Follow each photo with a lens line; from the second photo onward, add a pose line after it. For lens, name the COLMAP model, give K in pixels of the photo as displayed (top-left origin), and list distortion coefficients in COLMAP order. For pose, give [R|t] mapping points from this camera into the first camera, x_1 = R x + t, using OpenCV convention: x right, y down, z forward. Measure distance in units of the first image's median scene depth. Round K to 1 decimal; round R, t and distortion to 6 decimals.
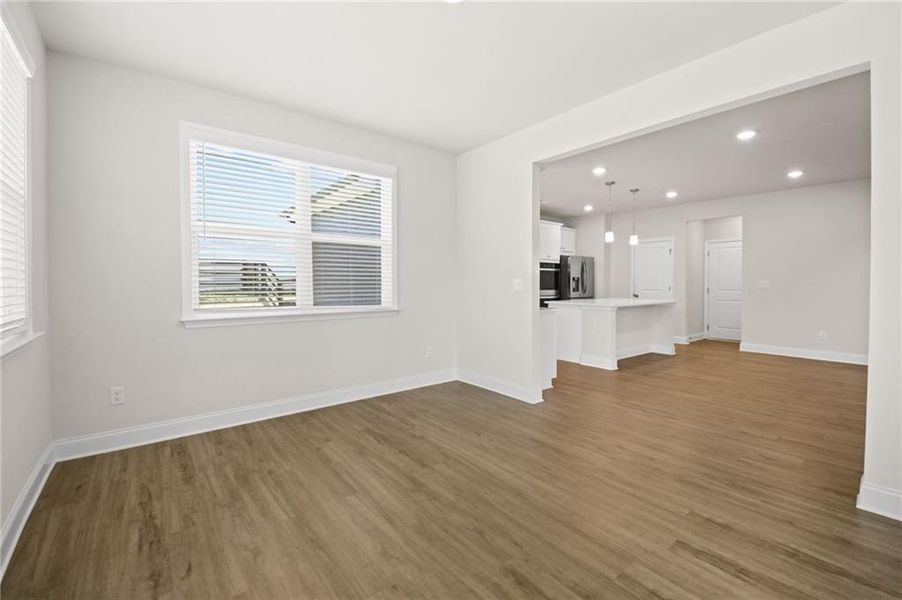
lens RADIAL K [[431.4, 0, 439.9], [0, 431.4, 288.8], [0, 0, 1]] dist [0.019576, -0.017164]
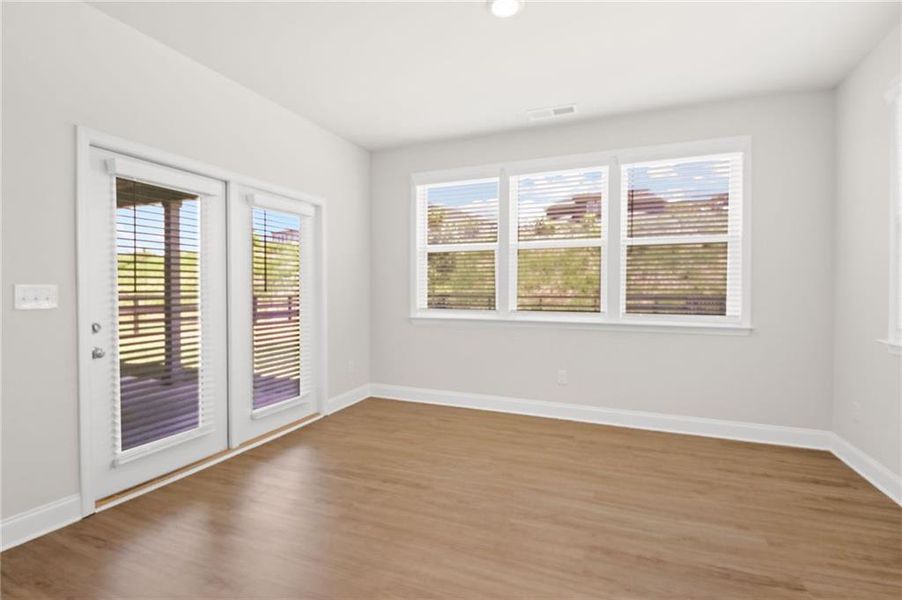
lens RADIAL K [[431.4, 0, 439.9], [0, 431.4, 288.8], [0, 0, 1]] dist [0.019576, -0.017164]
pose [[-0.891247, -0.003715, -0.453504, 0.540258], [-0.012313, 0.999796, 0.016009, -0.022876], [0.453352, 0.019852, -0.891110, 1.596486]]
